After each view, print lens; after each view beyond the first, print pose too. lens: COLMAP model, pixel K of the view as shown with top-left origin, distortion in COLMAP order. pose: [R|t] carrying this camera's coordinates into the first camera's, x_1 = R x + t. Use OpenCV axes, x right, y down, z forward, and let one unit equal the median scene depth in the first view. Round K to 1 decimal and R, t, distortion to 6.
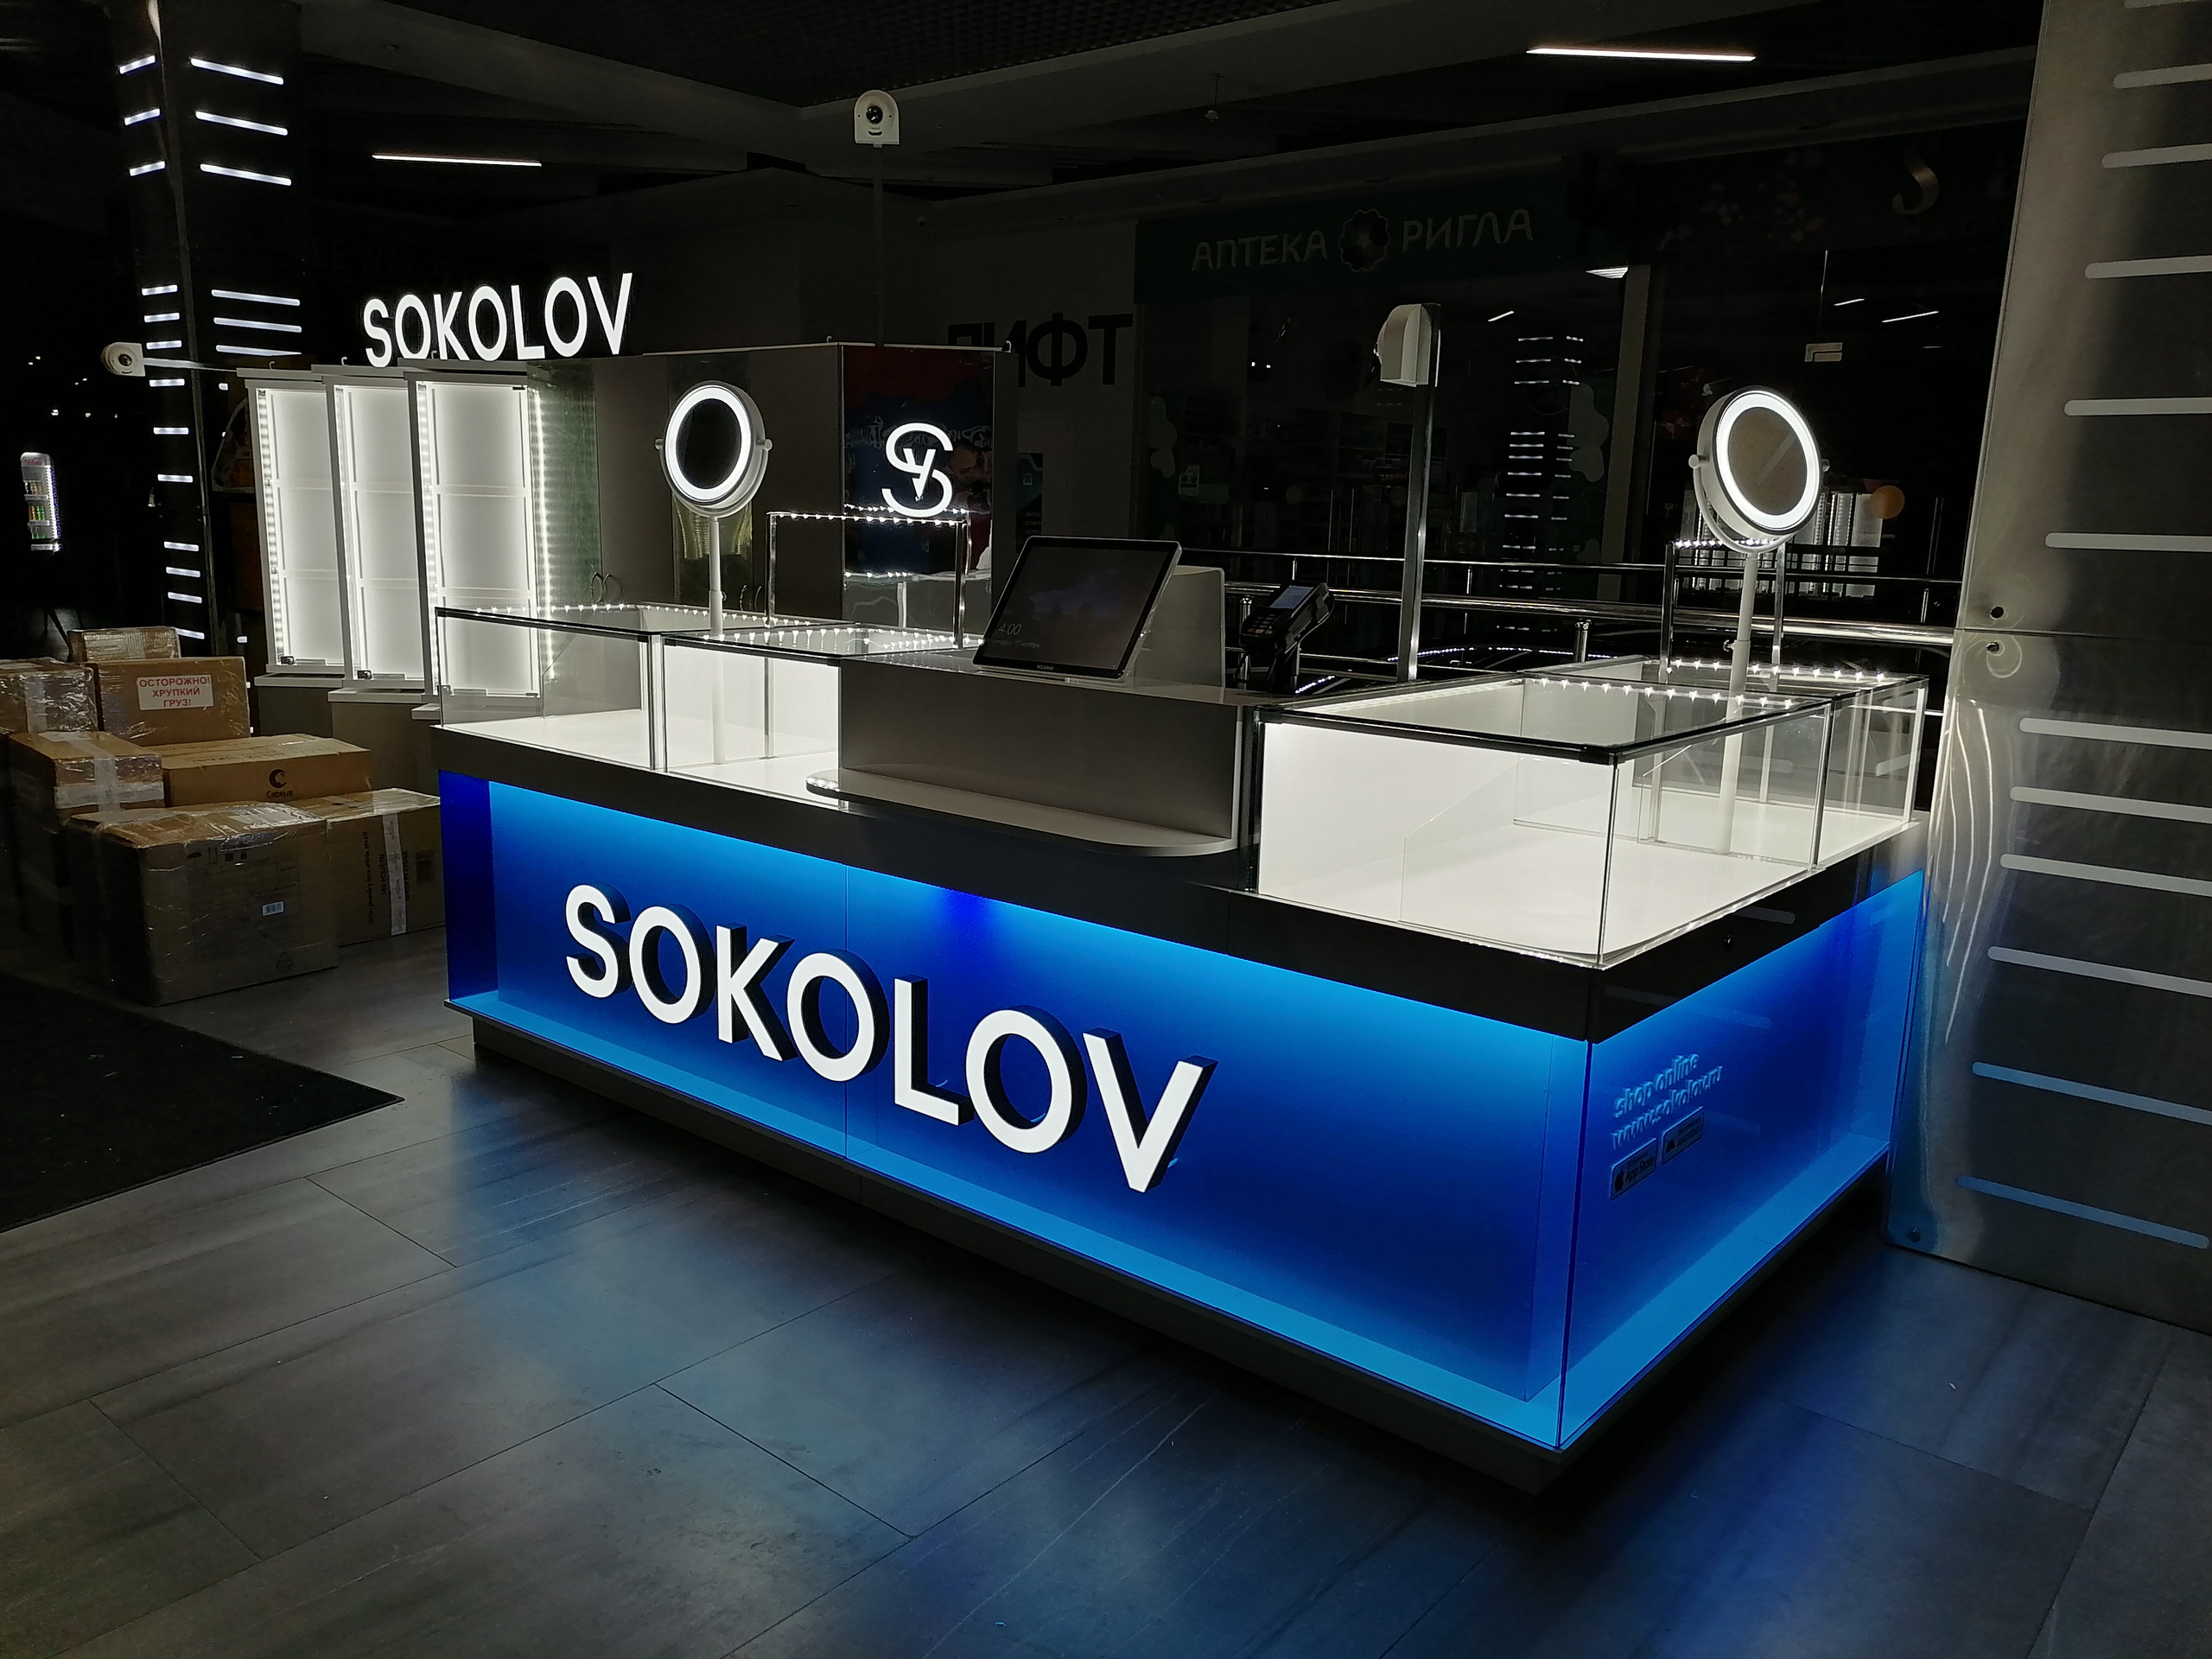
lens RADIAL K [[1658.2, 0, 1106.0], [0, 1658.2, 829.5], [0, 0, 1]] dist [0.033779, 0.000493]
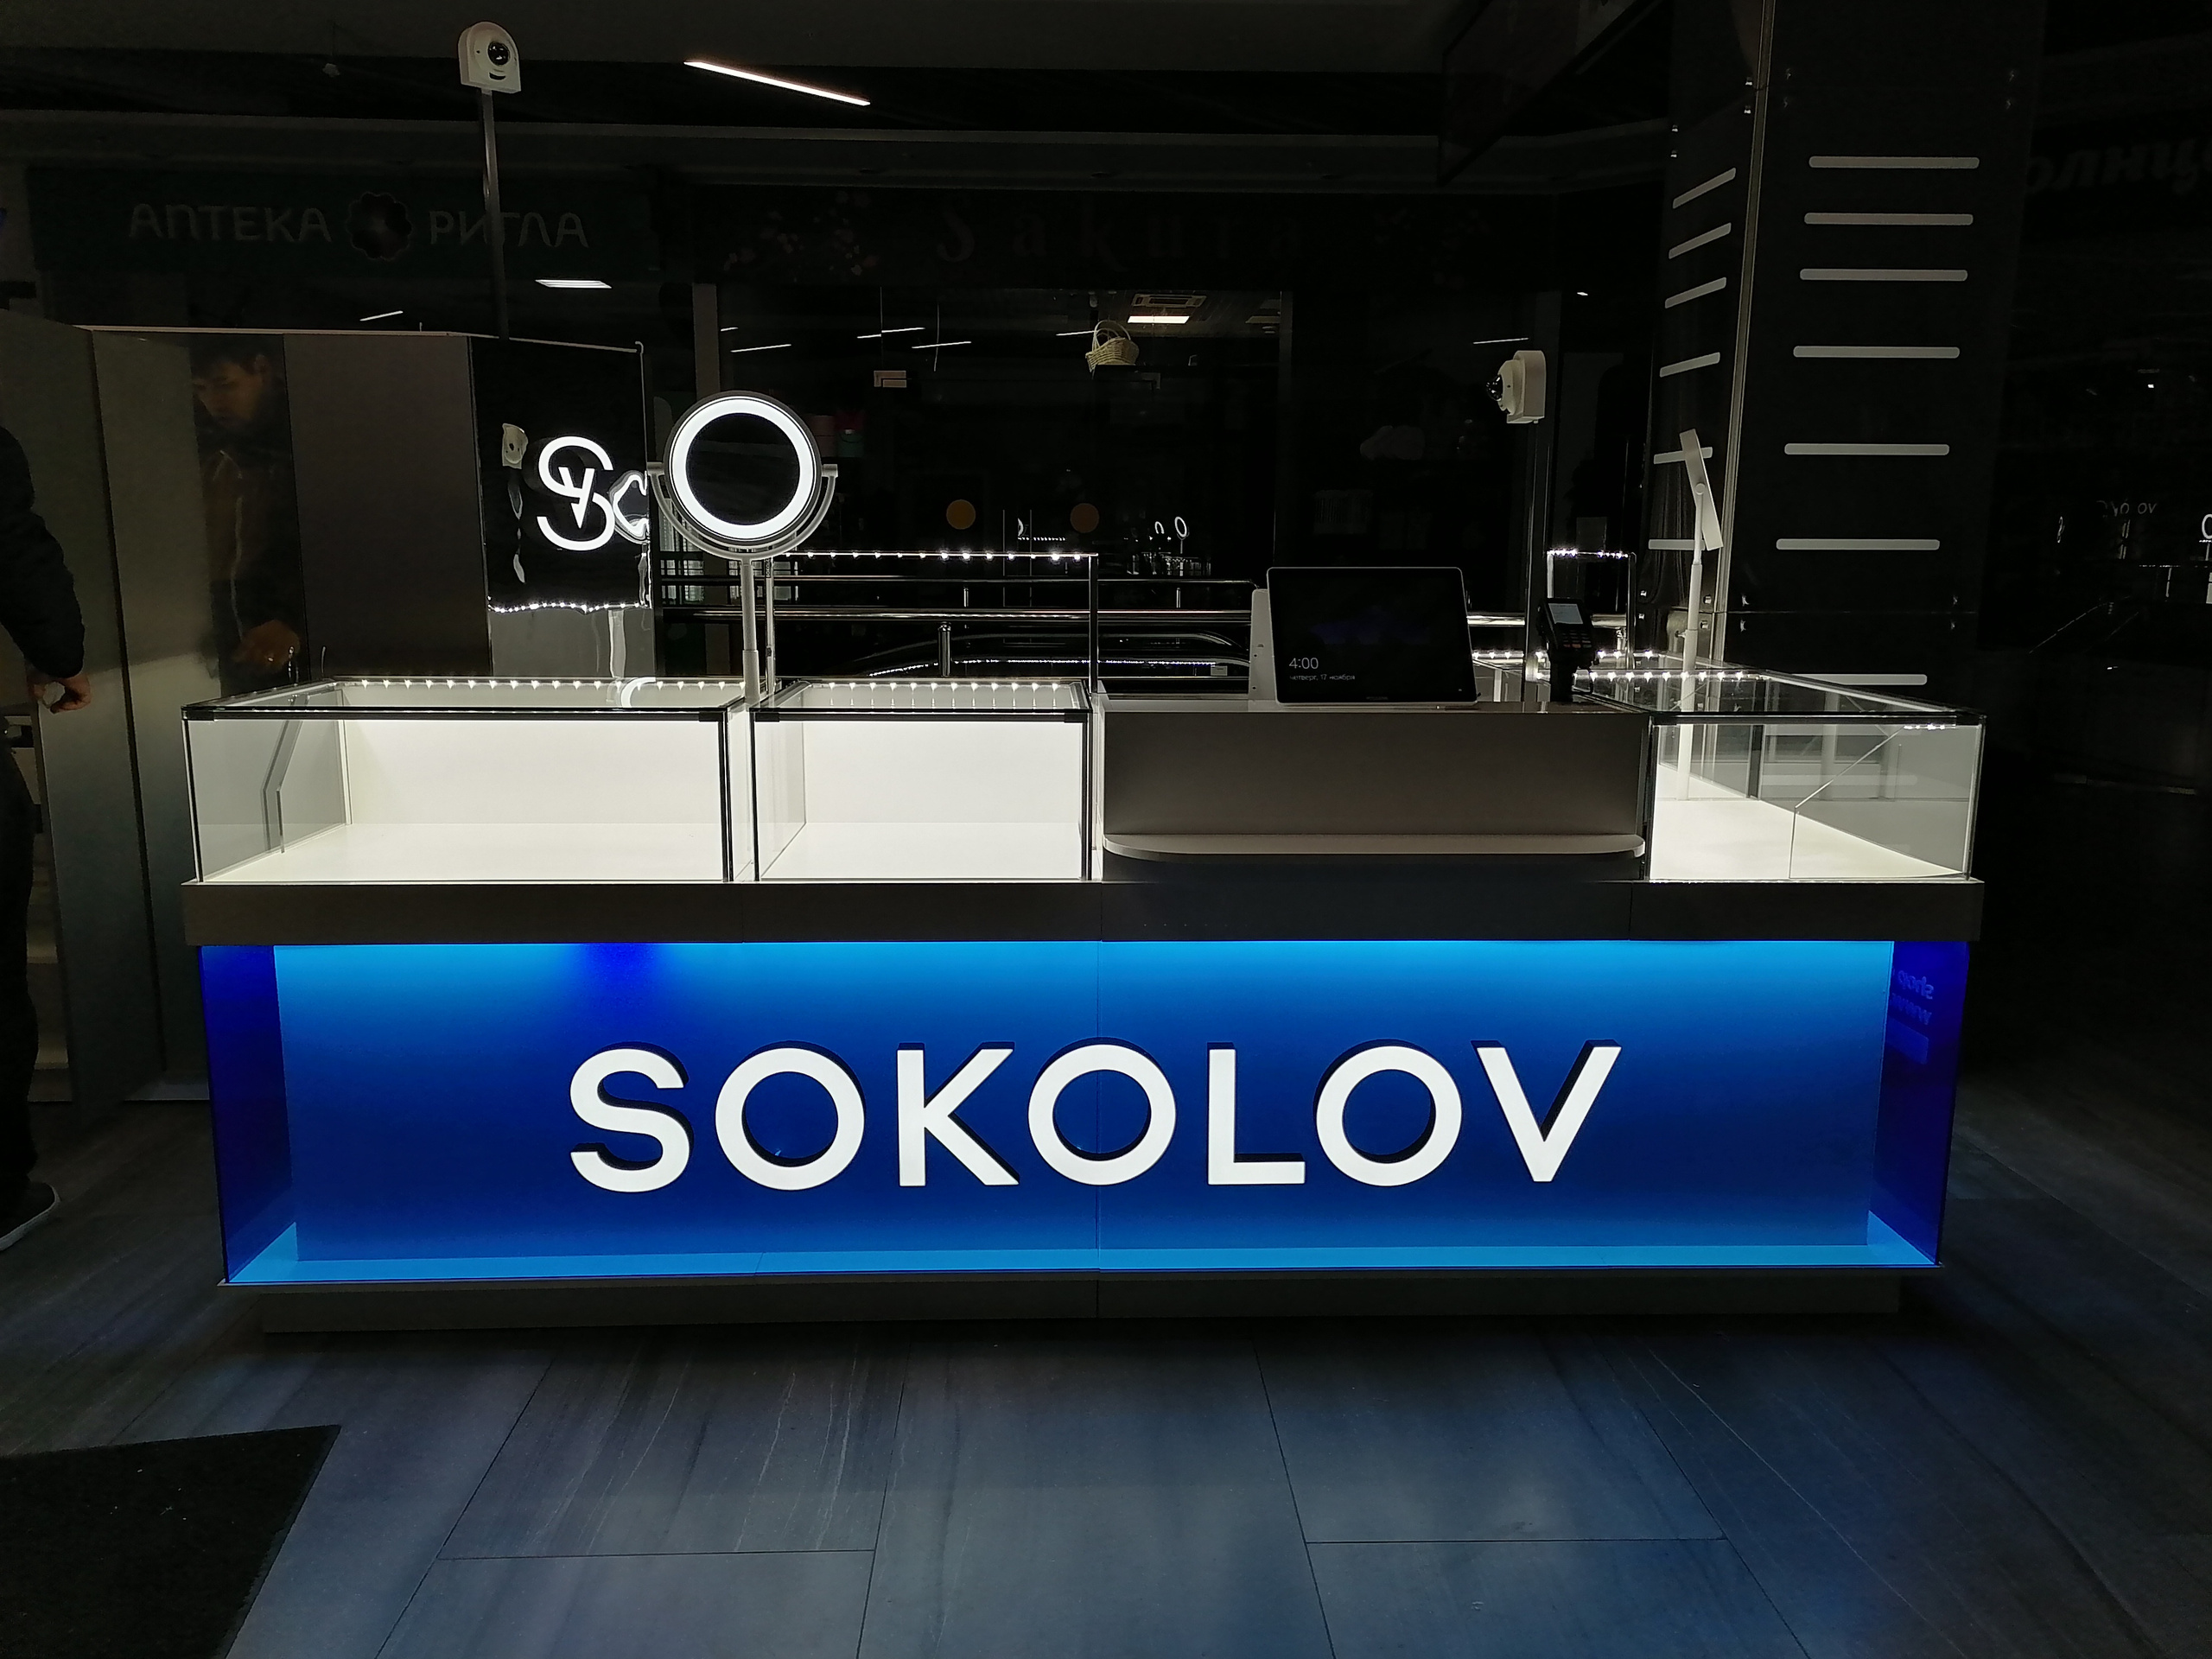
lens RADIAL K [[1658.8, 0, 1108.0], [0, 1658.8, 822.3], [0, 0, 1]] dist [0.029073, 0.004243]
pose [[0.739444, -0.138091, 0.658904, -0.658441], [0.143523, 0.988572, 0.046115, -0.074693], [-0.657742, 0.060468, 0.750812, 0.291212]]
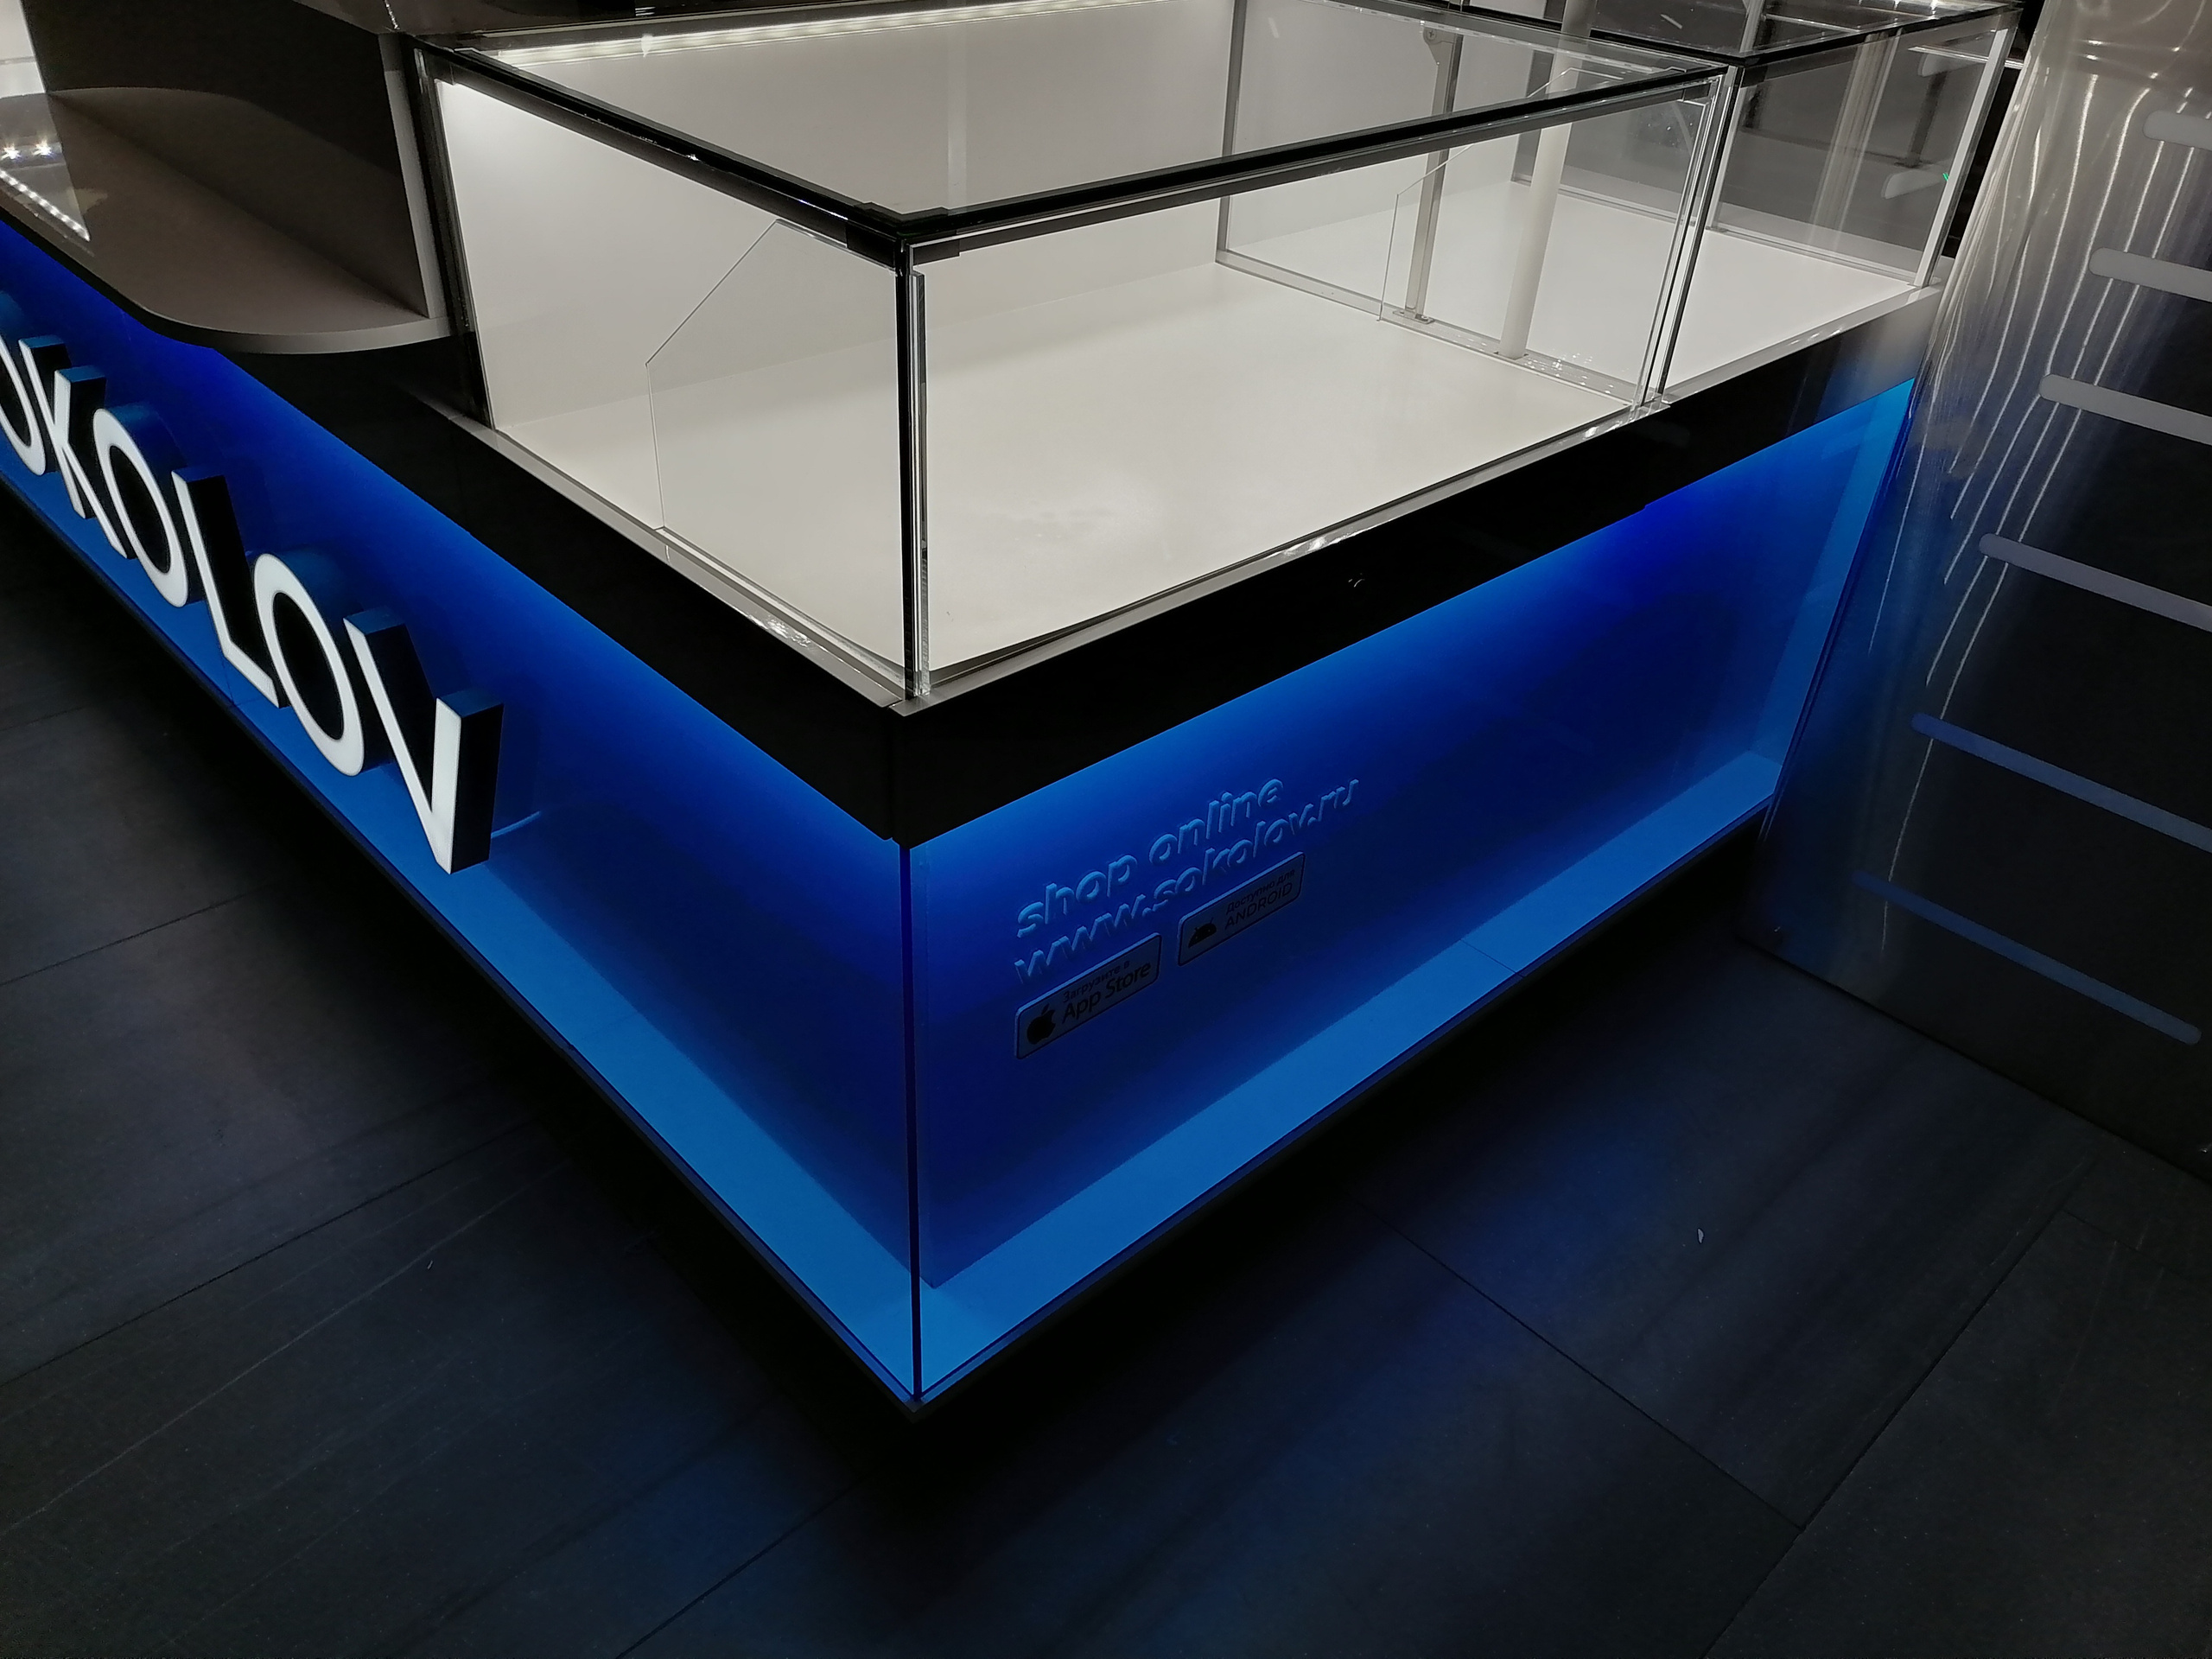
lens RADIAL K [[1658.8, 0, 1108.0], [0, 1658.8, 822.3], [0, 0, 1]] dist [0.029073, 0.004243]
pose [[0.992946, 0.082899, -0.084765, 0.249886], [-0.042497, 0.916274, 0.398291, -0.049718], [0.110686, -0.391879, 0.913334, 0.350398]]
